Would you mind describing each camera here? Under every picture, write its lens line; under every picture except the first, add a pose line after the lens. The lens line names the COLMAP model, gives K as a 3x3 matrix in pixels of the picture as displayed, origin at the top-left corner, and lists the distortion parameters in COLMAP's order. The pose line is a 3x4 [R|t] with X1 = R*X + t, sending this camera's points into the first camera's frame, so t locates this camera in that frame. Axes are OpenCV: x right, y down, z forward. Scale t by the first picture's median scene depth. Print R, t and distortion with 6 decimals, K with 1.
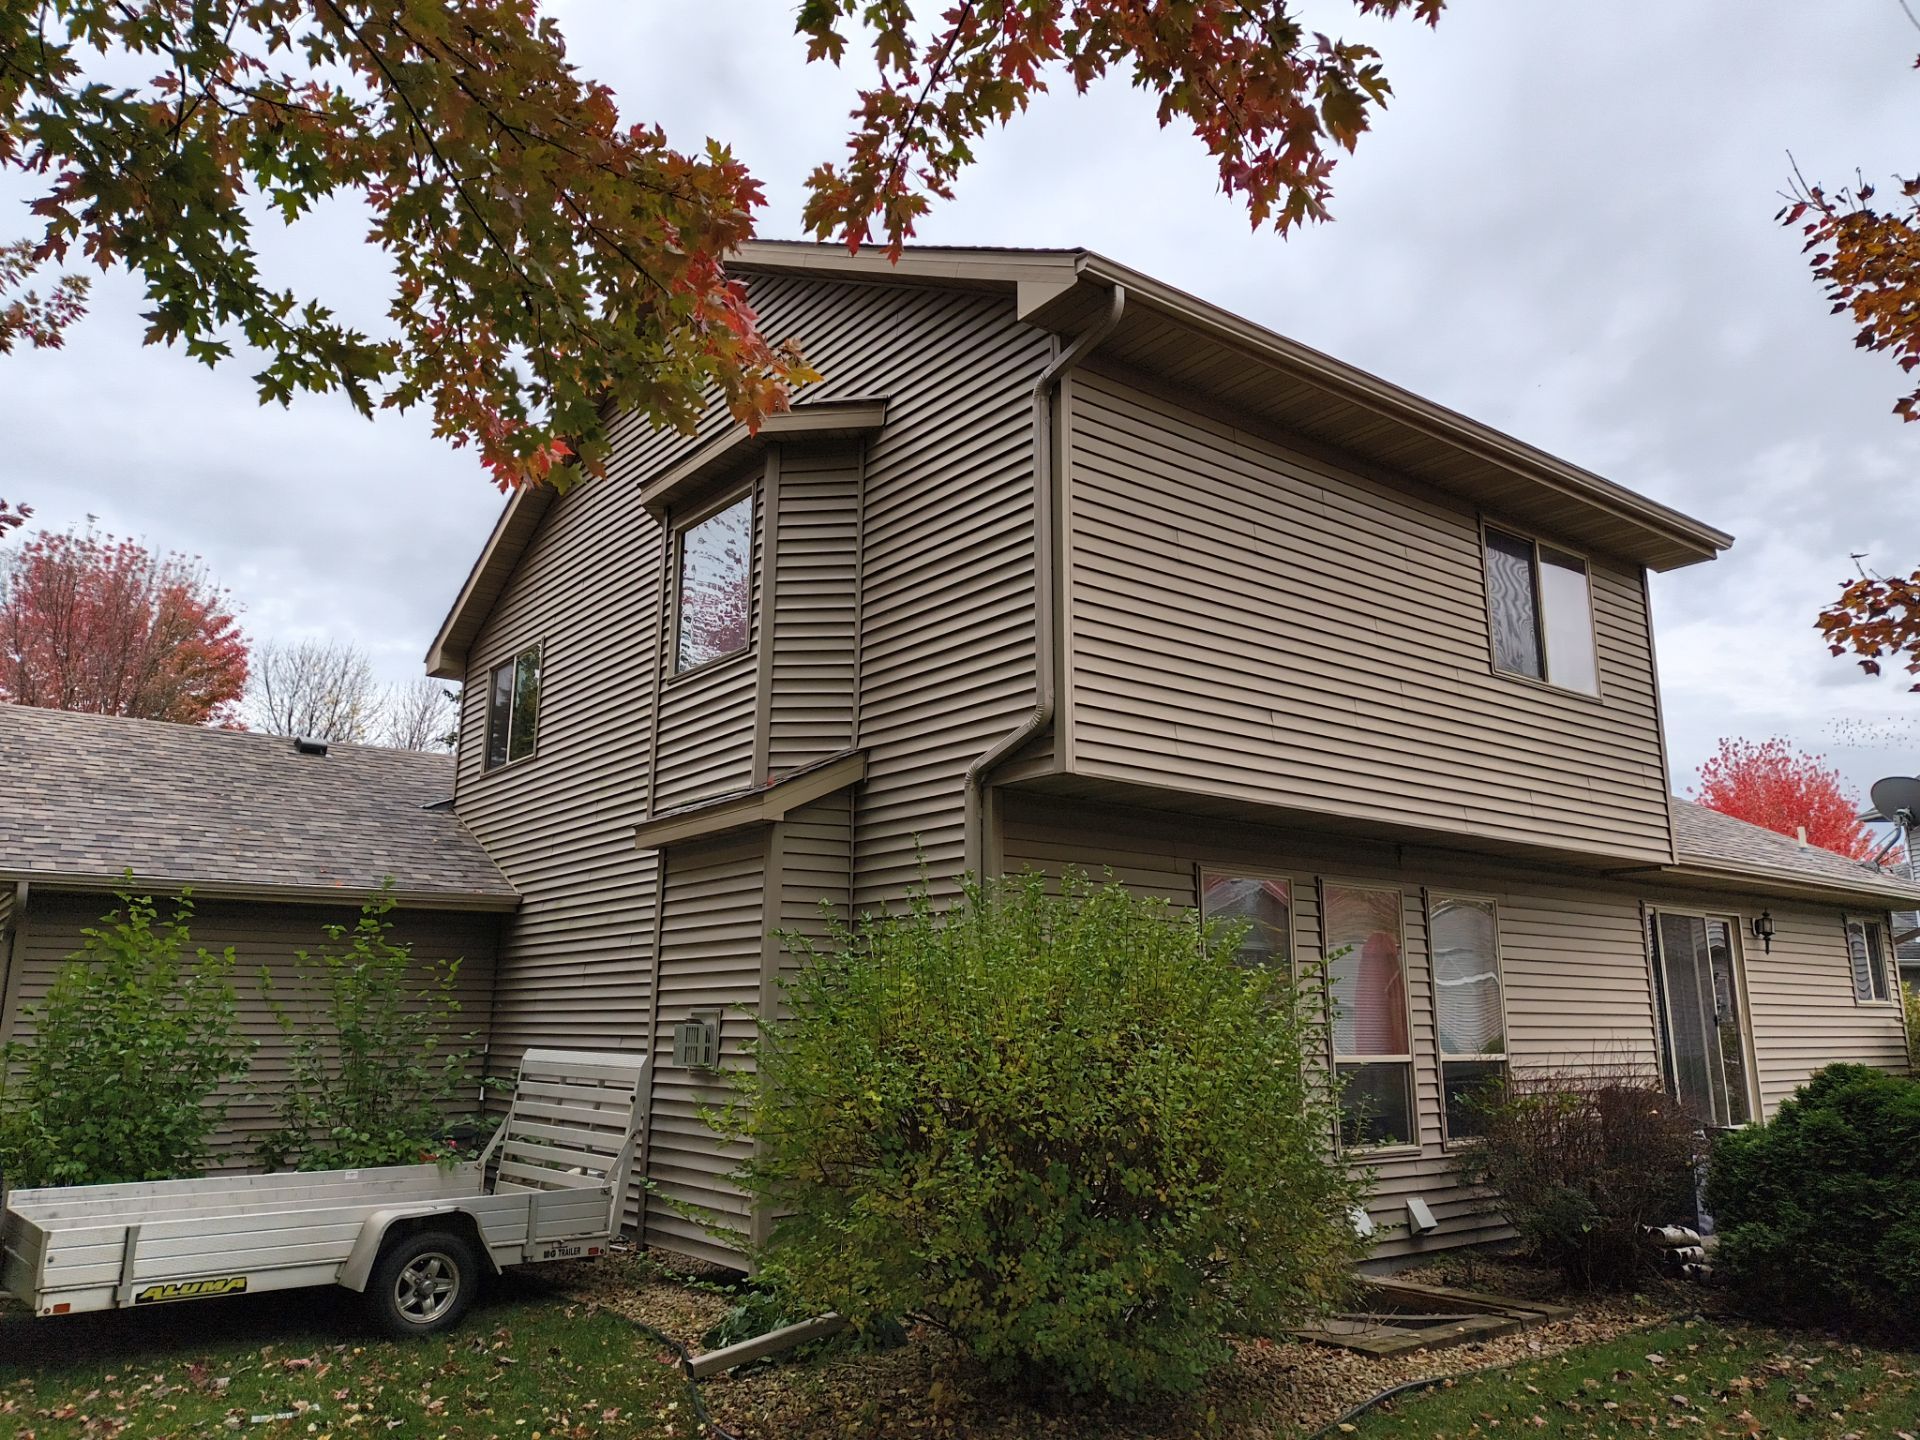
lens RADIAL K [[1390.7, 0, 959.3], [0, 1390.7, 719.0], [0, 0, 1]] dist [0.011246, -0.016815]
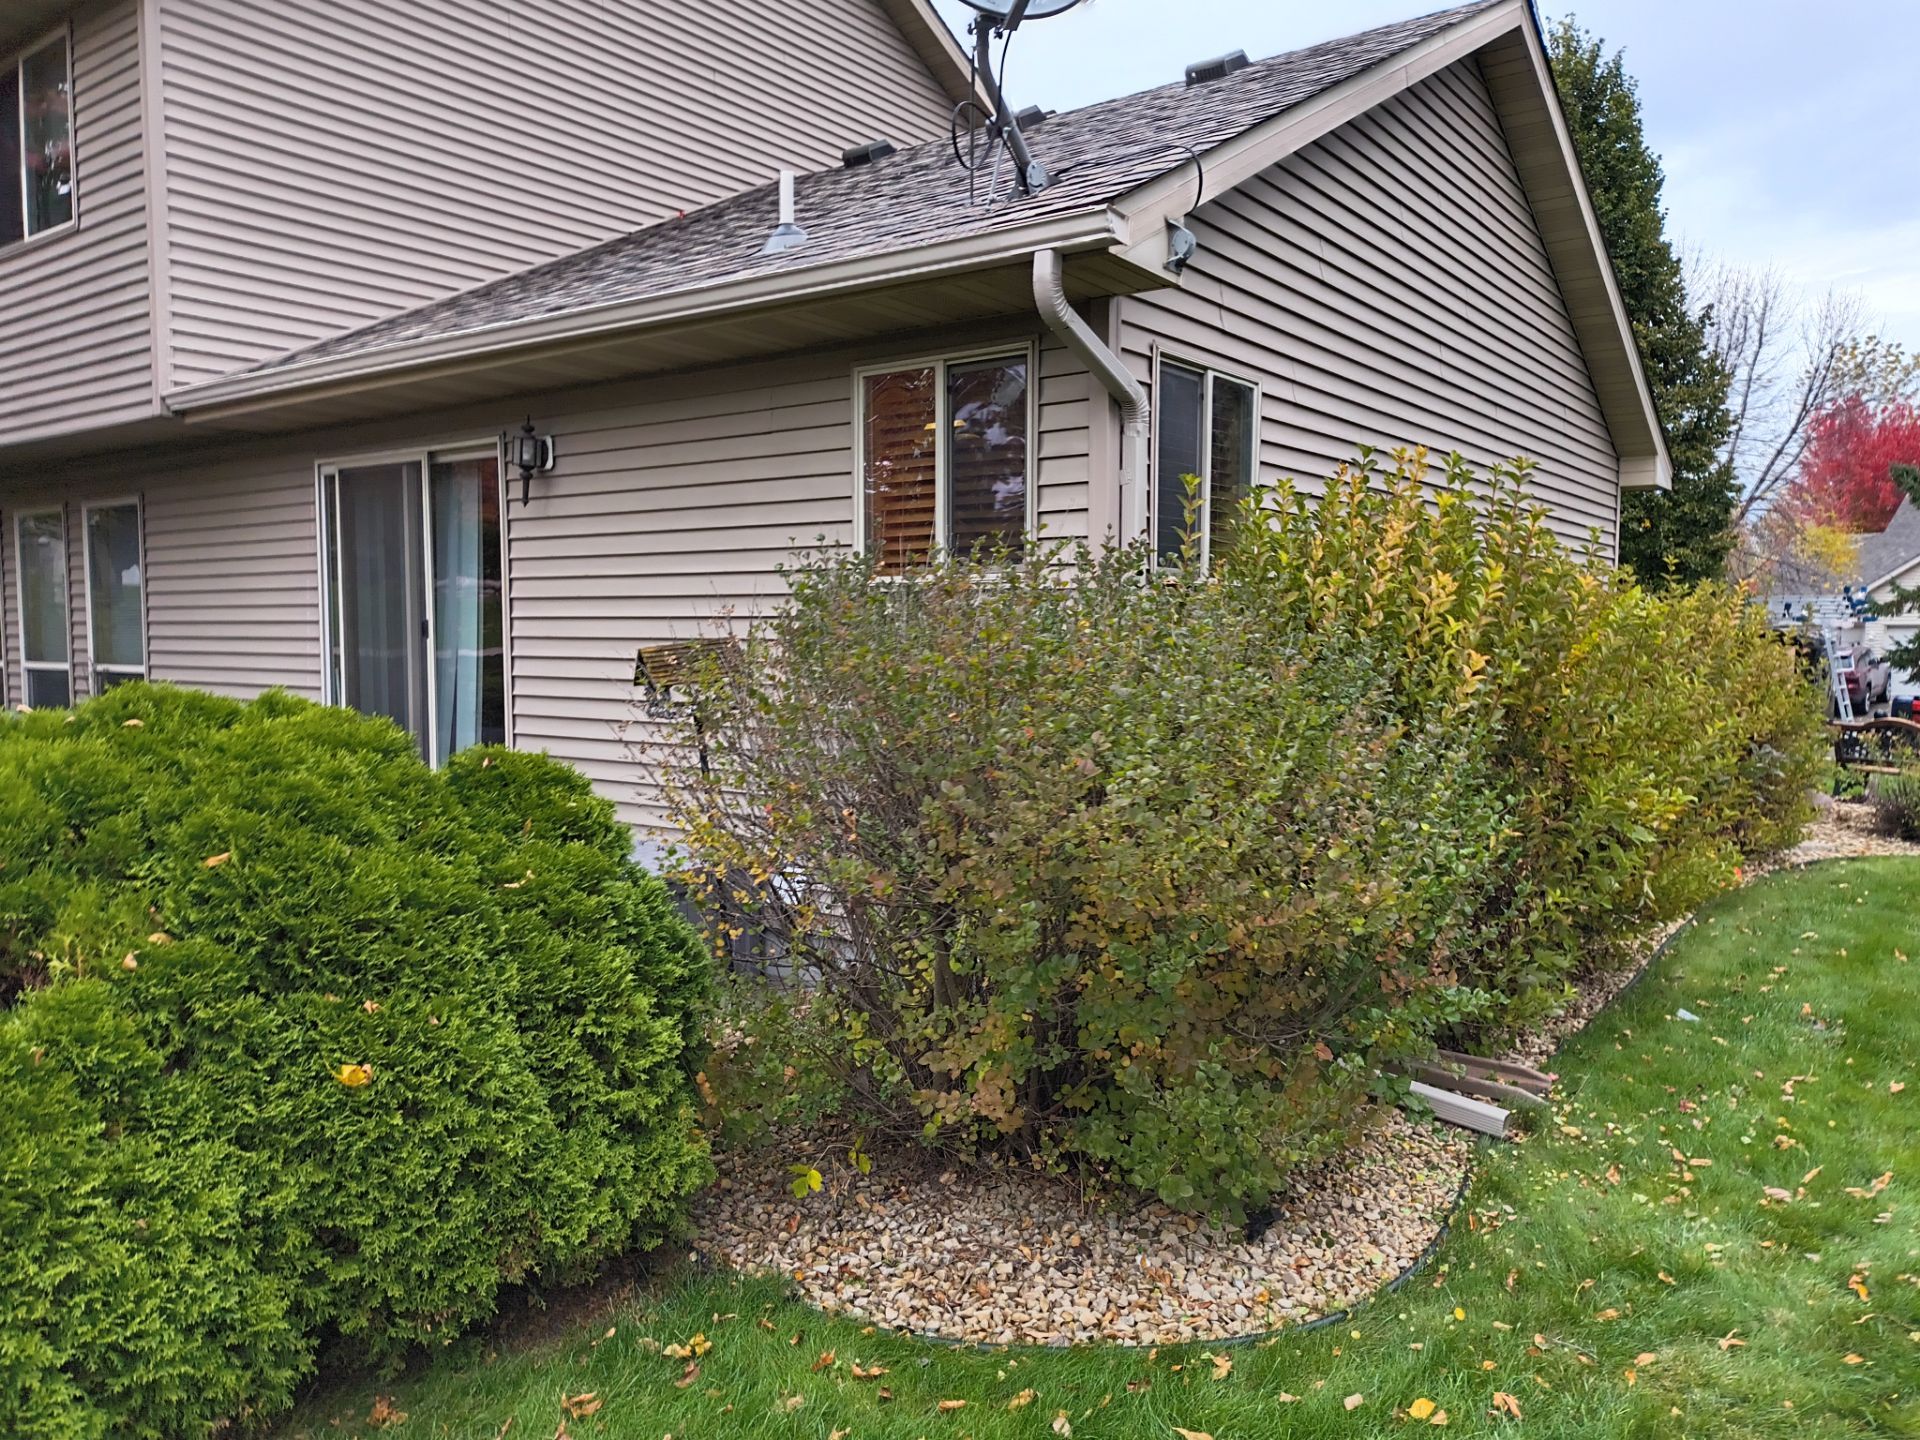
lens RADIAL K [[1390.7, 0, 960.9], [0, 1390.7, 722.4], [0, 0, 1]] dist [0.011246, -0.016815]
pose [[0.261933, 0.065869, -0.962836, 1.222994], [0.207908, 0.970391, 0.122946, 0.235783], [0.942425, -0.232384, 0.240482, 1.095819]]
